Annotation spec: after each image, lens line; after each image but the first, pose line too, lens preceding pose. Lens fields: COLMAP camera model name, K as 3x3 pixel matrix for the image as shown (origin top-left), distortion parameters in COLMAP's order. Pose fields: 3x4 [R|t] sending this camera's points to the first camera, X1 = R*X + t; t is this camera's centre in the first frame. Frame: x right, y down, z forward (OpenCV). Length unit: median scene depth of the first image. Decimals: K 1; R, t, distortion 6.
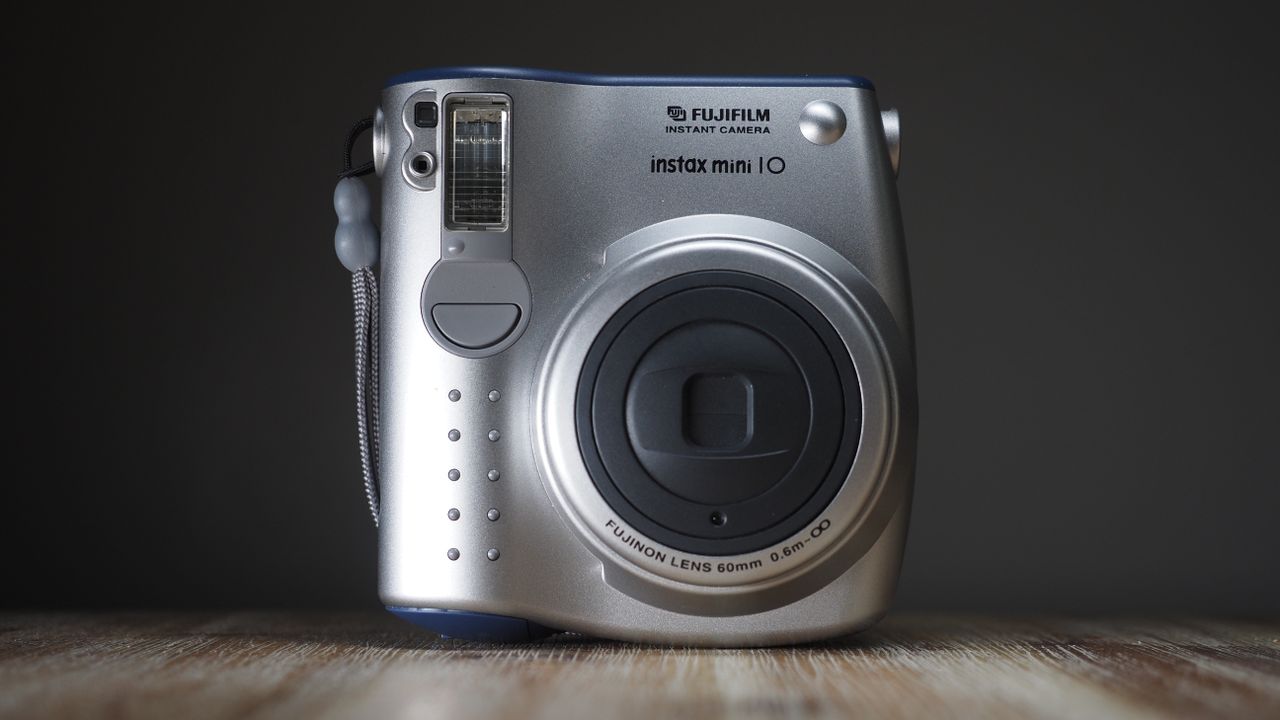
lens RADIAL K [[2422.0, 0, 638.5], [0, 2422.0, 368.1], [0, 0, 1]] dist [0.039857, 0.000000]
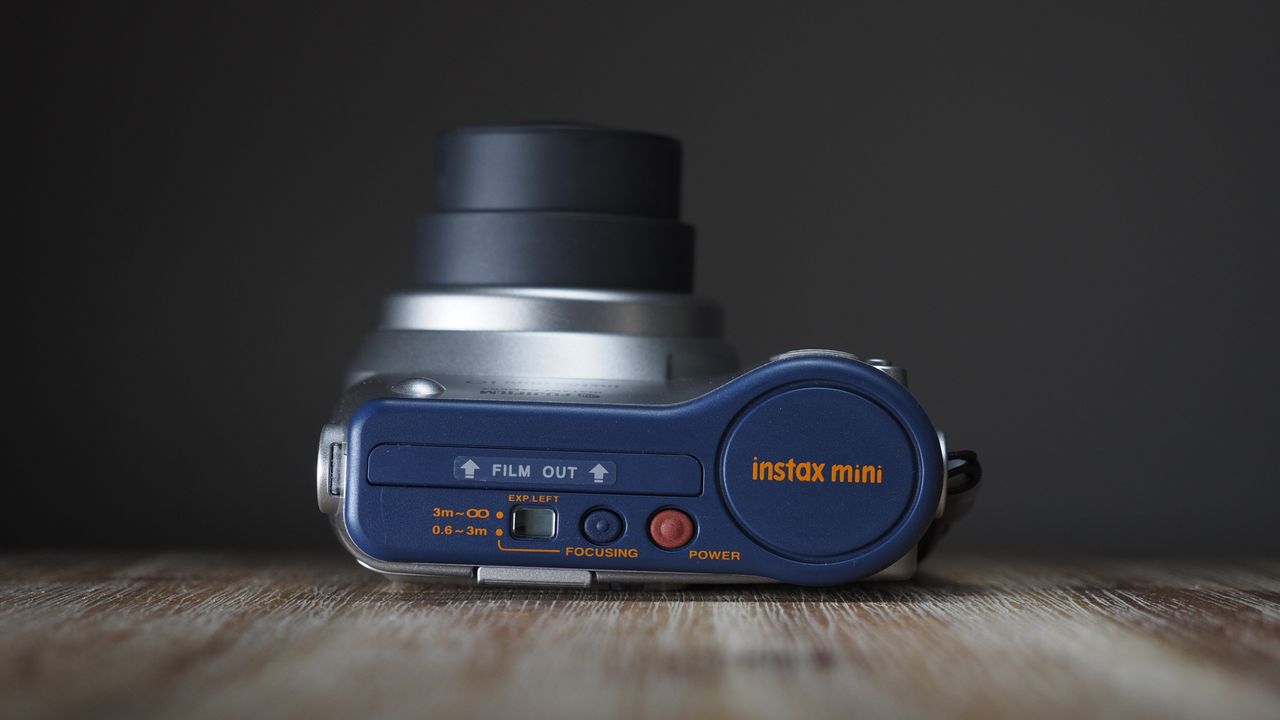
lens RADIAL K [[2422.0, 0, 637.9], [0, 2422.0, 359.8], [0, 0, 1]] dist [0.039857, 0.000000]
pose [[0.999998, -0.000124, 0.001974, 0.002670], [0.000061, 0.999484, 0.032112, 0.003038], [-0.001977, -0.032112, 0.999482, 0.127831]]
